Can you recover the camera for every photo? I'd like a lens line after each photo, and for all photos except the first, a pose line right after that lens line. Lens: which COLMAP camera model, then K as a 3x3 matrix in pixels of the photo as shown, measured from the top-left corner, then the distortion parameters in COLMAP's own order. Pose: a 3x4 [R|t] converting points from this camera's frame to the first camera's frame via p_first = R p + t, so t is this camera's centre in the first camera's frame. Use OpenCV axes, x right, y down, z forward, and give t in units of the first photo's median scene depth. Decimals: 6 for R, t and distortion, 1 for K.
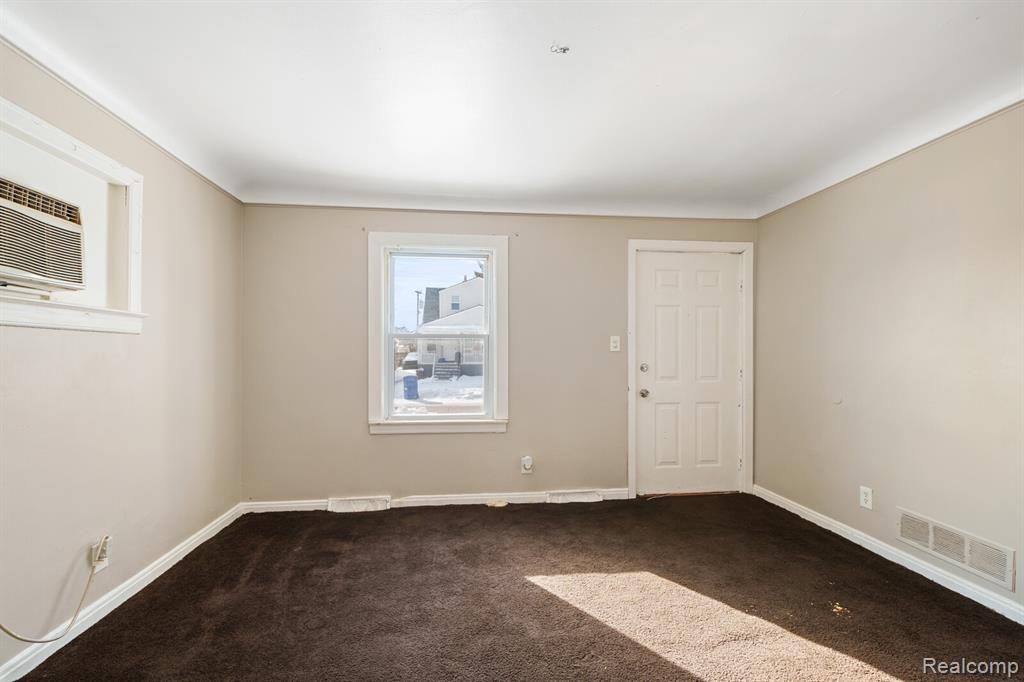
lens RADIAL K [[445.1, 0, 512.0], [0, 445.1, 341.0], [0, 0, 1]] dist [0.012319, -0.000002]
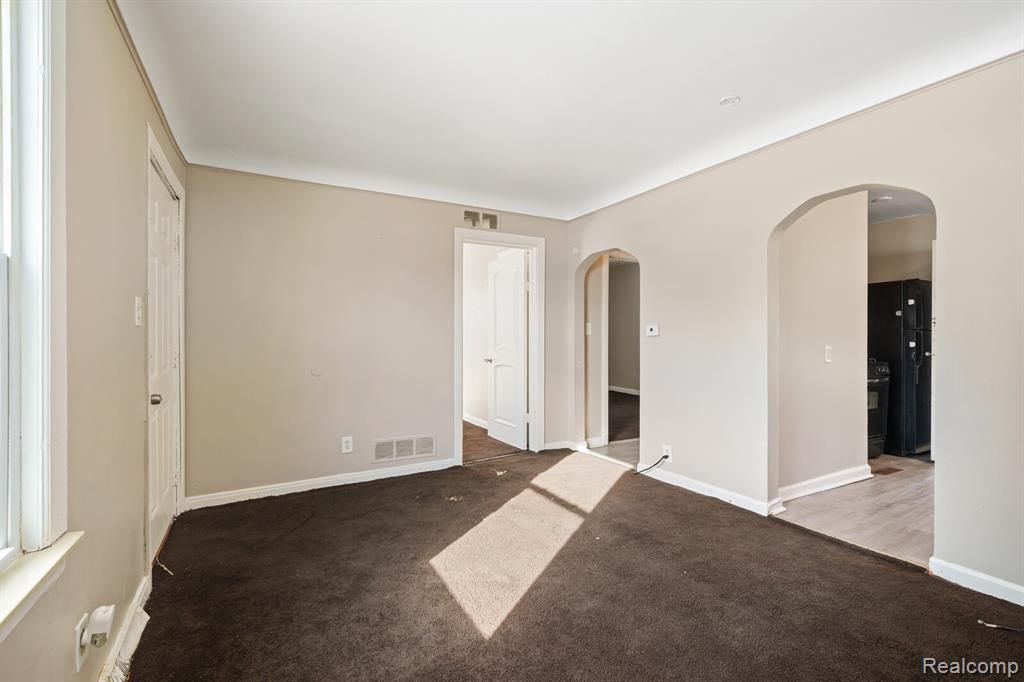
lens RADIAL K [[445.1, 0, 512.0], [0, 445.1, 341.0], [0, 0, 1]] dist [0.012319, -0.000002]
pose [[-0.392428, -0.014289, 0.919672, -0.514614], [-0.022280, 0.999734, 0.006026, 0.033611], [-0.919513, -0.018126, -0.392642, 0.994933]]
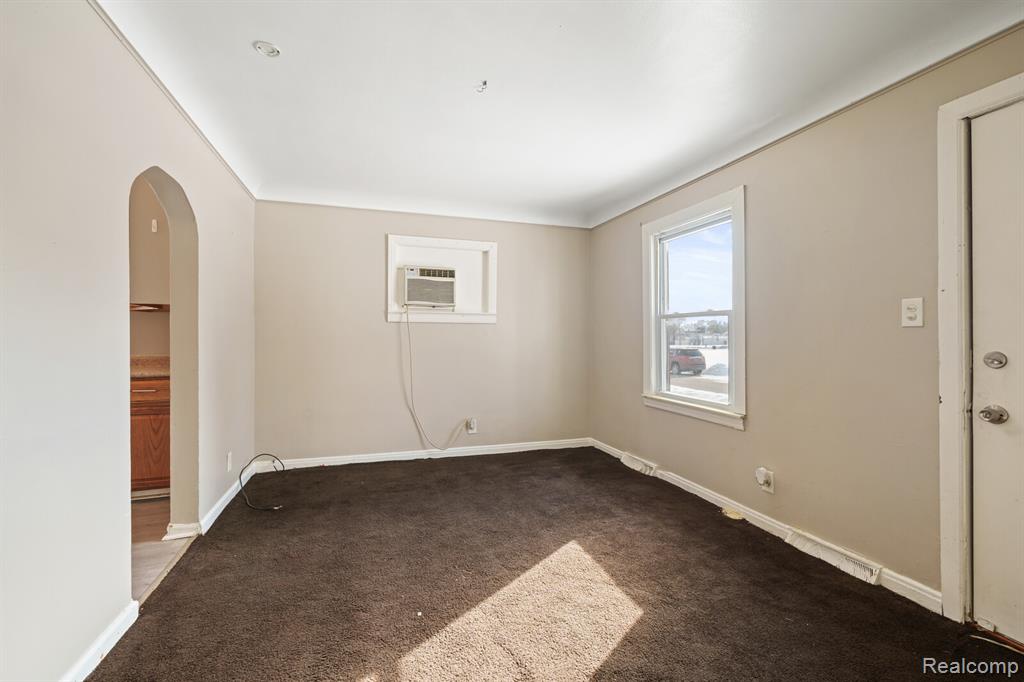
lens RADIAL K [[445.1, 0, 512.0], [0, 445.1, 341.0], [0, 0, 1]] dist [0.012319, -0.000002]
pose [[0.193847, 0.006234, -0.981012, 0.823426], [0.024684, 0.999632, 0.011230, 0.028090], [0.980721, -0.026392, 0.193621, 0.523102]]
